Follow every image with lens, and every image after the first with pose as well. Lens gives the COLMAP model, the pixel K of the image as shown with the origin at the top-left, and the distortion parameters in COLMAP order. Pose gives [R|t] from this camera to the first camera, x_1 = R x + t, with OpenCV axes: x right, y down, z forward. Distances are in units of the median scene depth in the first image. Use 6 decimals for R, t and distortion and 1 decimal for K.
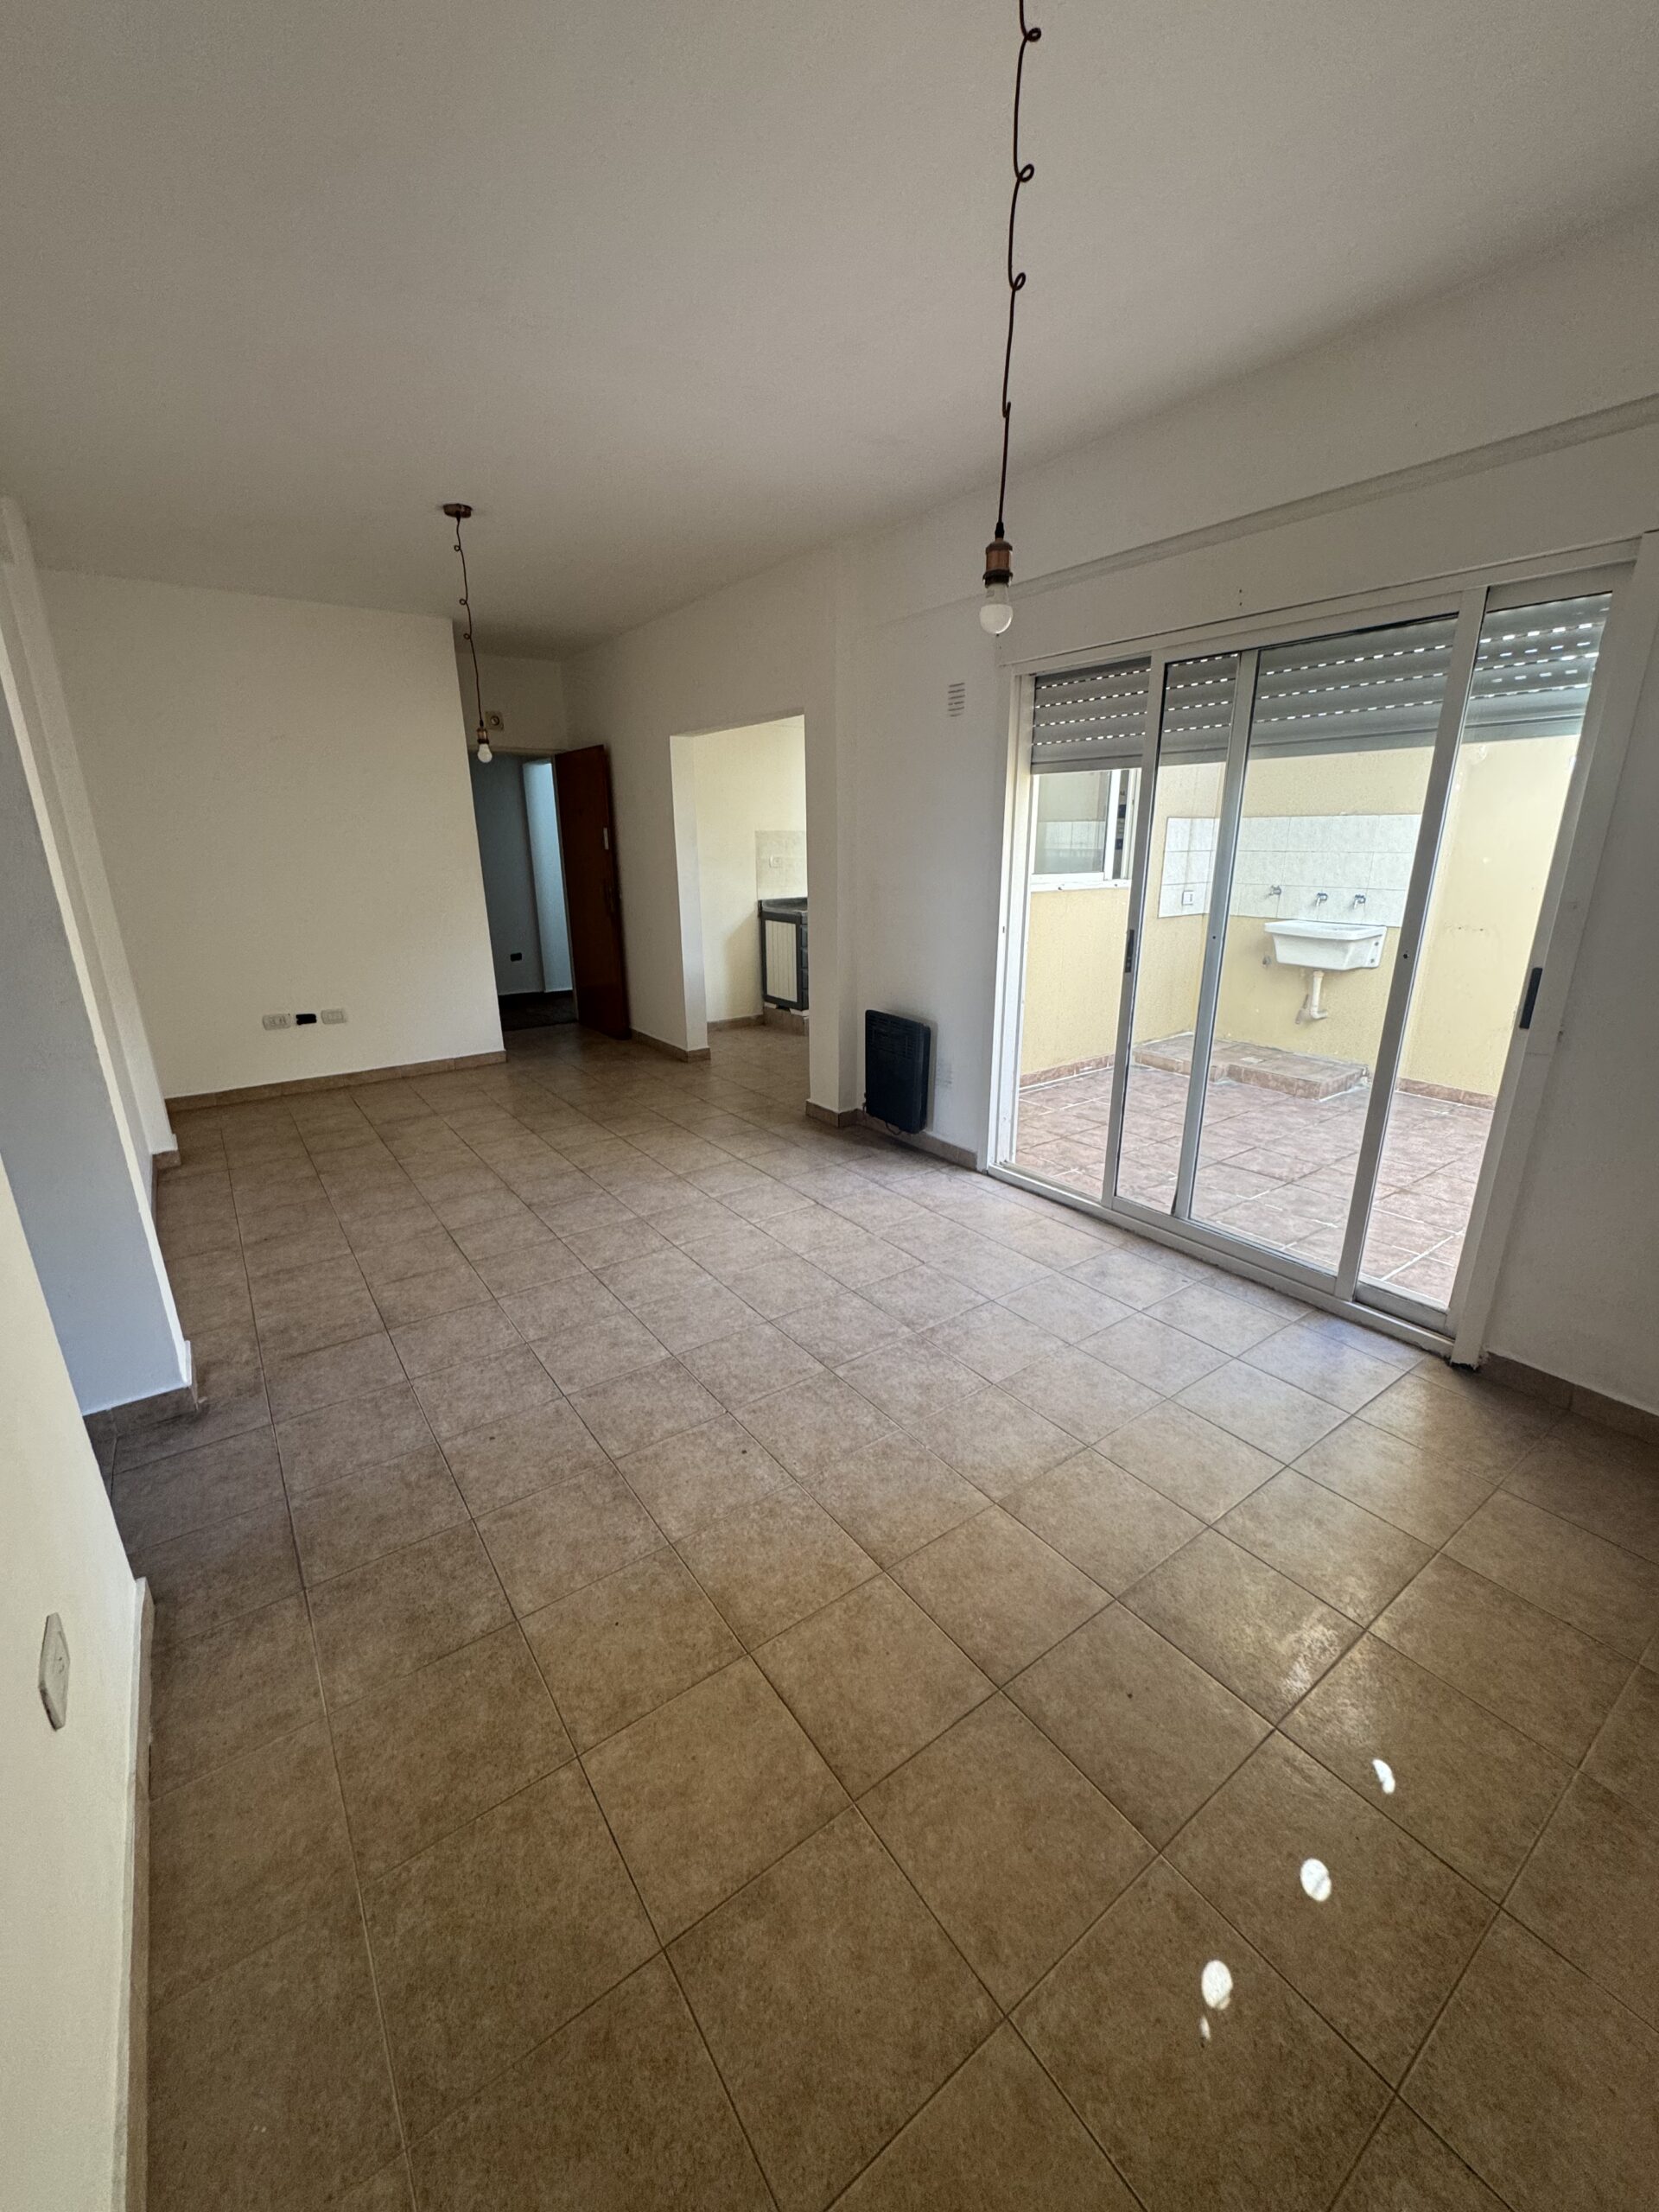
lens RADIAL K [[878.9, 0, 834.3], [0, 878.9, 1108.4], [0, 0, 1]] dist [-0.000172, 0.000206]
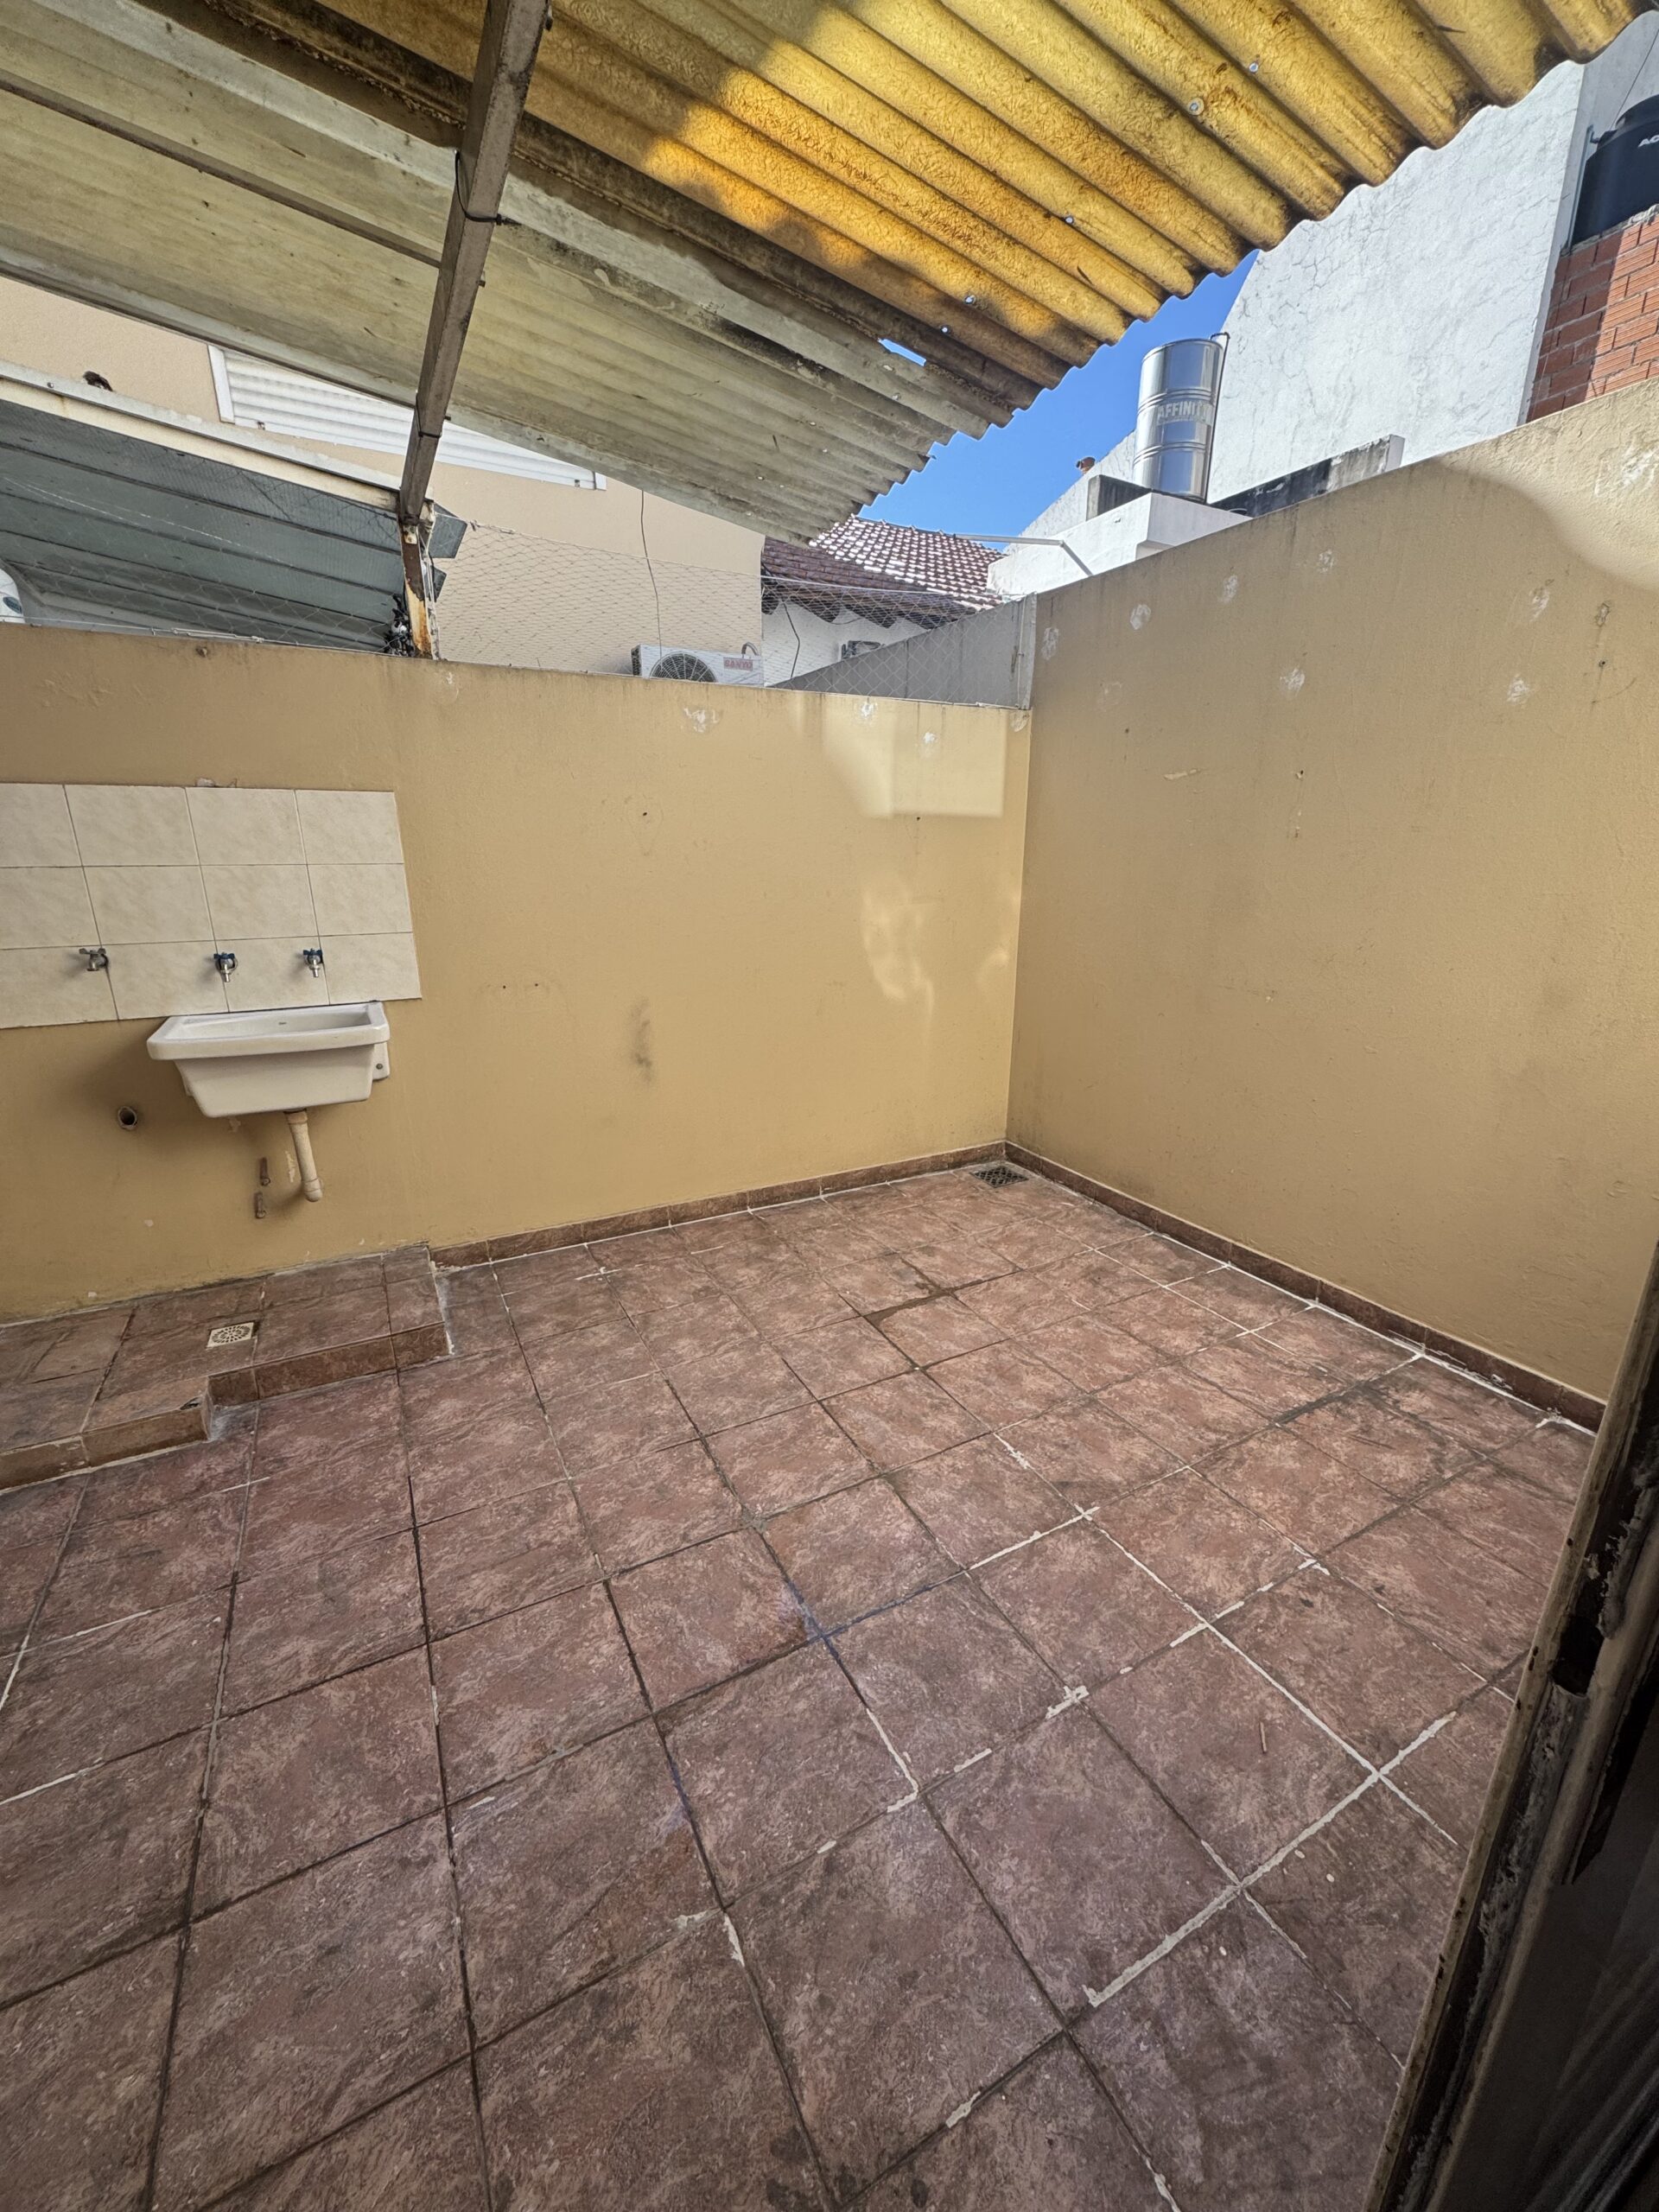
lens RADIAL K [[878.9, 0, 834.3], [0, 878.9, 1108.4], [0, 0, 1]] dist [-0.000172, 0.000206]
pose [[0.137713, -0.288029, 0.947668, 0.149765], [0.289093, 0.926811, 0.239680, -0.207299], [-0.947344, 0.240958, 0.210901, 0.681008]]
